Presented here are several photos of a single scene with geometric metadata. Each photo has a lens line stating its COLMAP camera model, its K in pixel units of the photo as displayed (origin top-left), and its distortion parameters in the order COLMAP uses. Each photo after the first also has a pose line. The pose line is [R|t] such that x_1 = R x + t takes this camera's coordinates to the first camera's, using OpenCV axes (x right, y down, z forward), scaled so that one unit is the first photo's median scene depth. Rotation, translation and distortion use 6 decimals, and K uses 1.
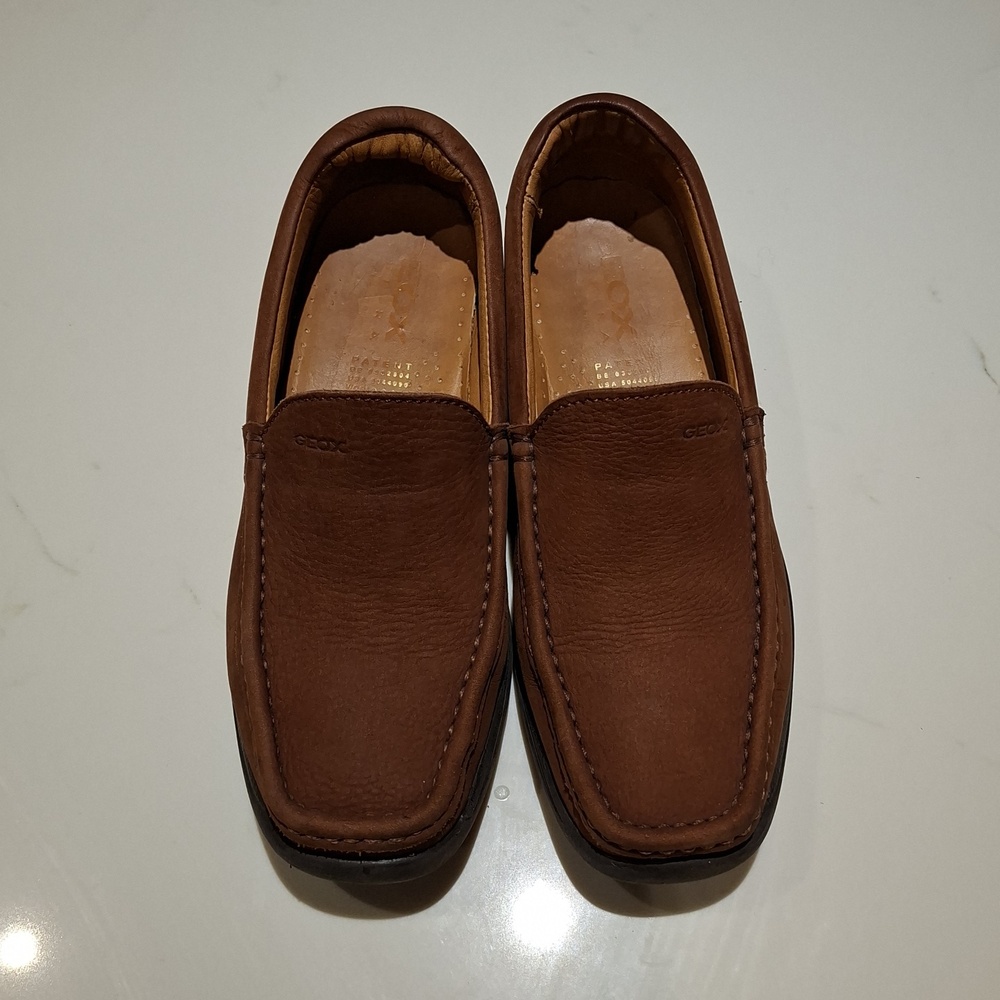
lens RADIAL K [[1360.4, 0, 445.9], [0, 1360.4, 500.3], [0, 0, 1]] dist [0.202646, -0.485435]
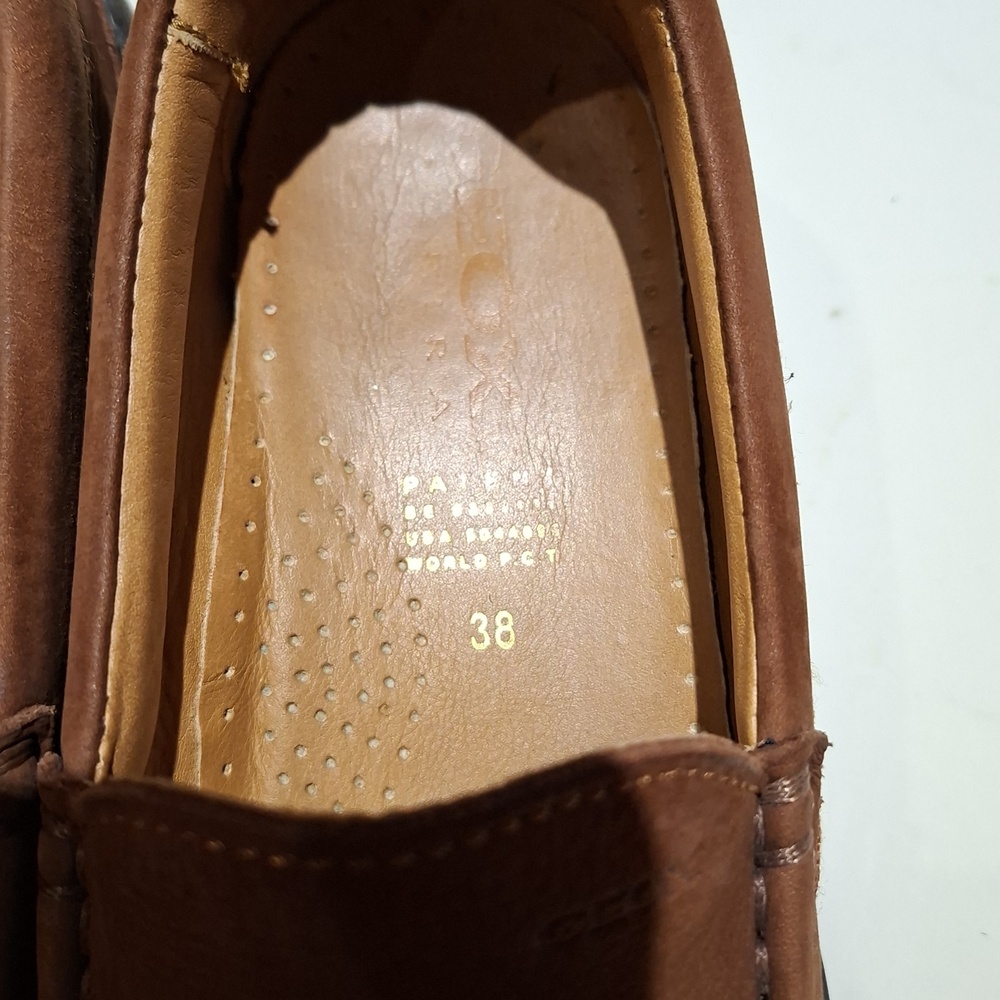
lens RADIAL K [[1360.4, 0, 445.9], [0, 1360.4, 500.3], [0, 0, 1]] dist [0.202646, -0.485435]
pose [[0.997360, 0.071824, -0.010693, 0.143896], [-0.069363, 0.985881, 0.152403, -0.175922], [0.021488, -0.151259, 0.988261, 0.701041]]
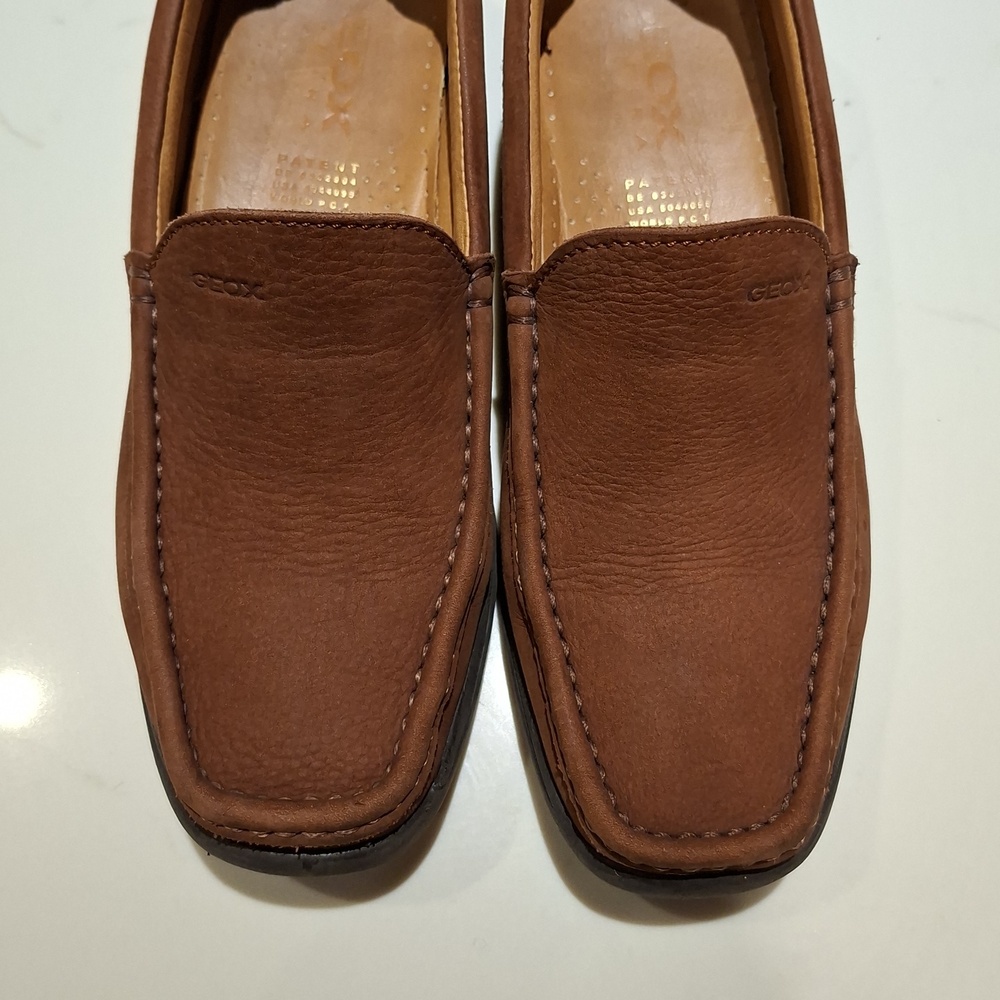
lens RADIAL K [[1360.4, 0, 445.9], [0, 1360.4, 500.3], [0, 0, 1]] dist [0.202646, -0.485435]
pose [[0.999487, 0.032008, -0.000984, 0.021006], [-0.031440, 0.986666, 0.159694, -0.051438], [0.006082, -0.159581, 0.987166, 0.272360]]
